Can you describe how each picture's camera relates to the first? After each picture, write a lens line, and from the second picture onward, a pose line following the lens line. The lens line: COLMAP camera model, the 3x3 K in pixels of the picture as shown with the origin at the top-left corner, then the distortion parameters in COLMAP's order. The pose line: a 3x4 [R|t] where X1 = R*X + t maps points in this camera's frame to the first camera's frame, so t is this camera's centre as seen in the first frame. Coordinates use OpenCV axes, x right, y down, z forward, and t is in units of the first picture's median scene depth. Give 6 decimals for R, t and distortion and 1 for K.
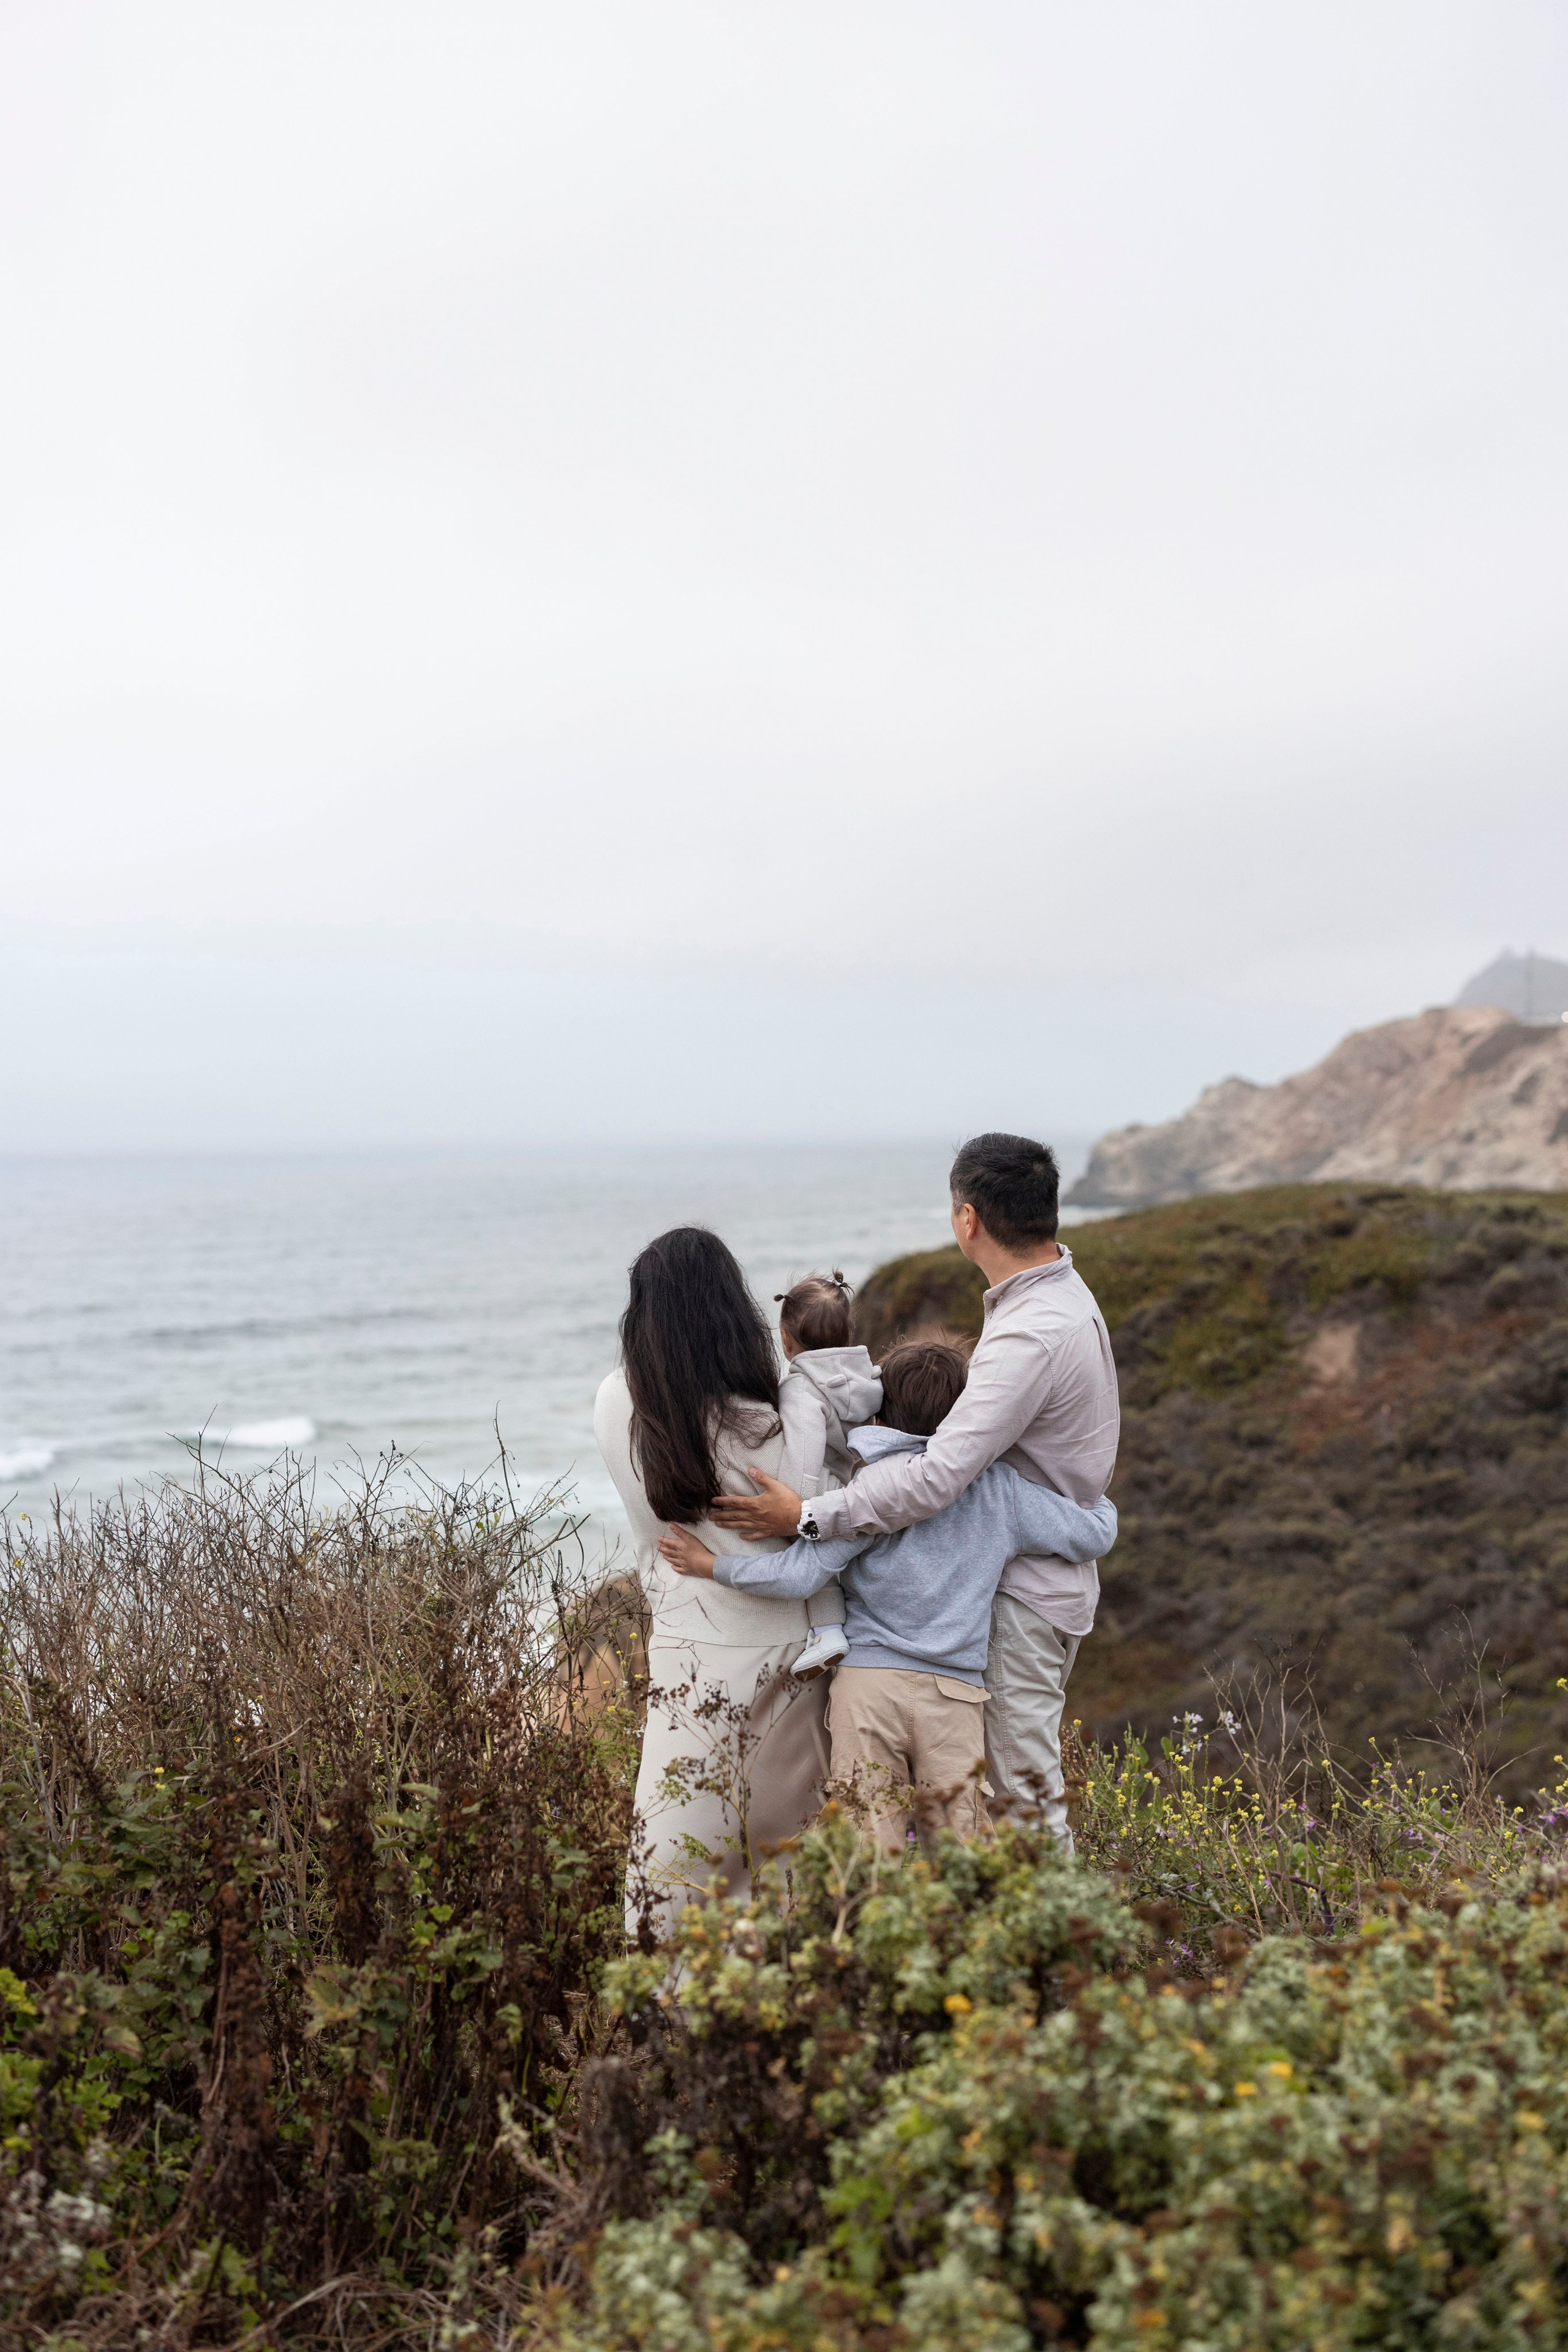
lens RADIAL K [[3363.5, 0, 785.3], [0, 3363.5, 1188.0], [0, 0, 1]] dist [0.013600, 0.000000]
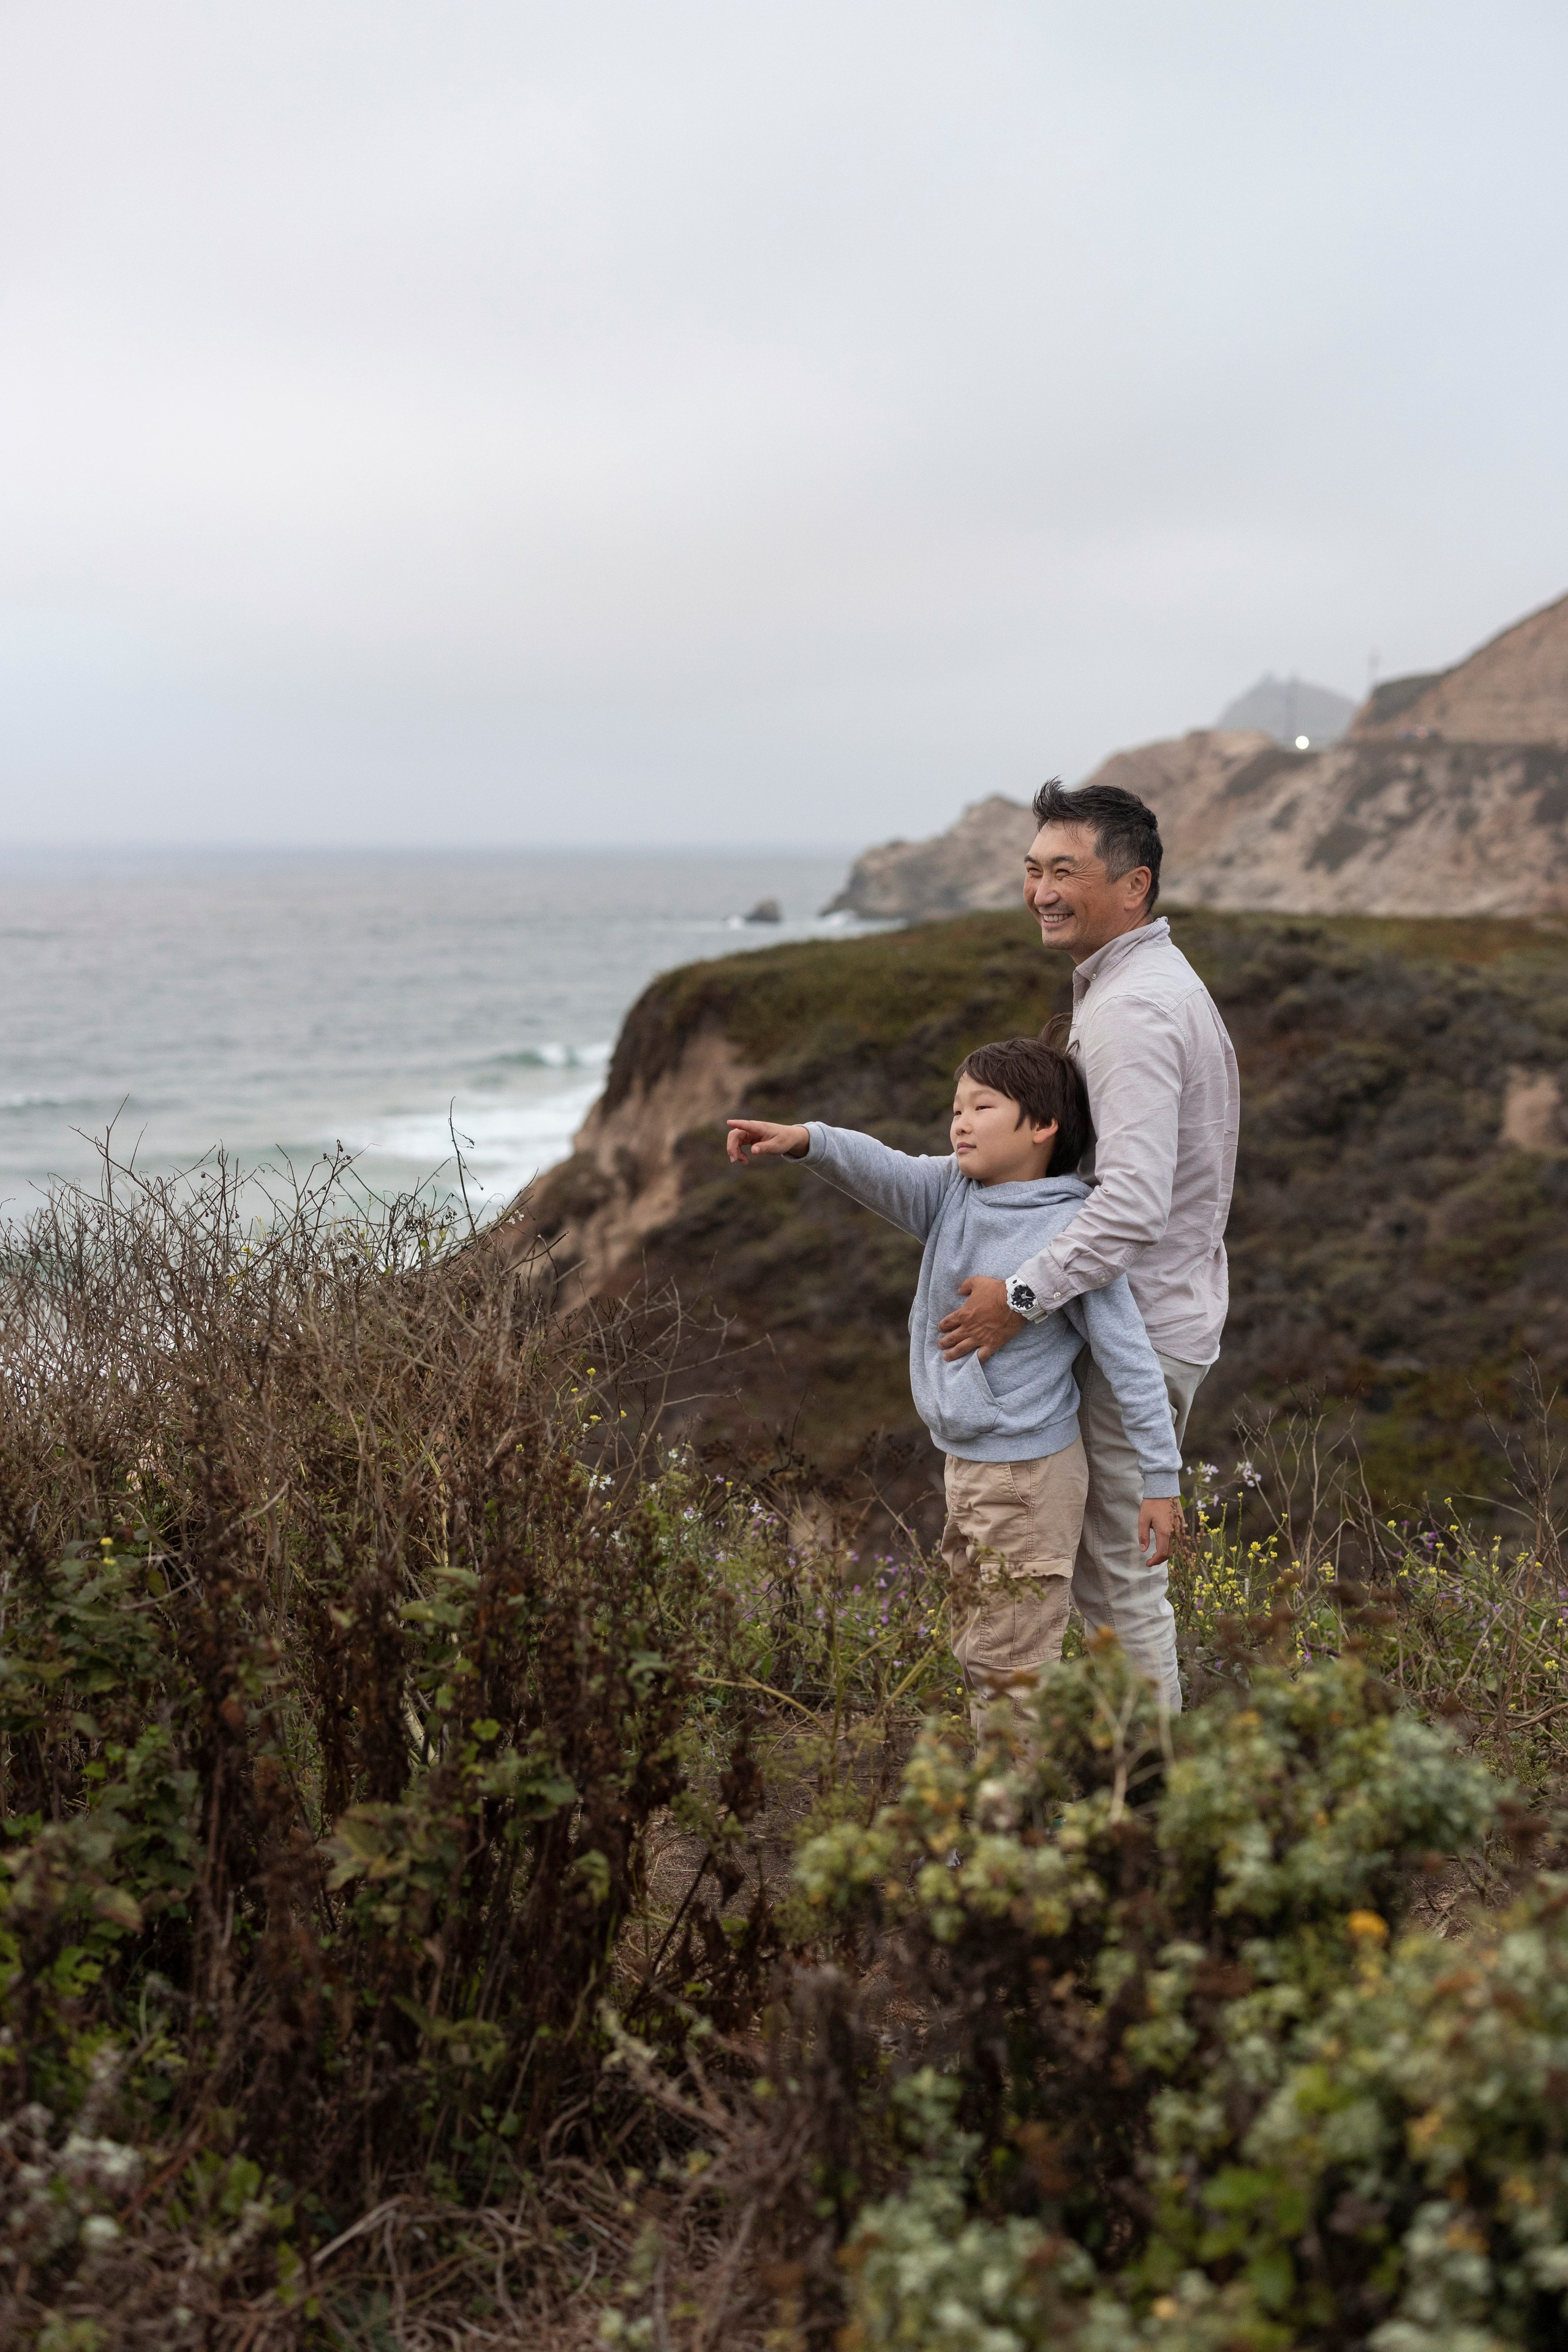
lens RADIAL K [[3363.5, 0, 779.2], [0, 3363.5, 1191.0], [0, 0, 1]] dist [0.013600, 0.000000]
pose [[0.997315, 0.017189, 0.071186, -0.097327], [-0.023282, 0.996052, 0.085666, 0.018082], [-0.069432, -0.087093, 0.993778, 0.221397]]
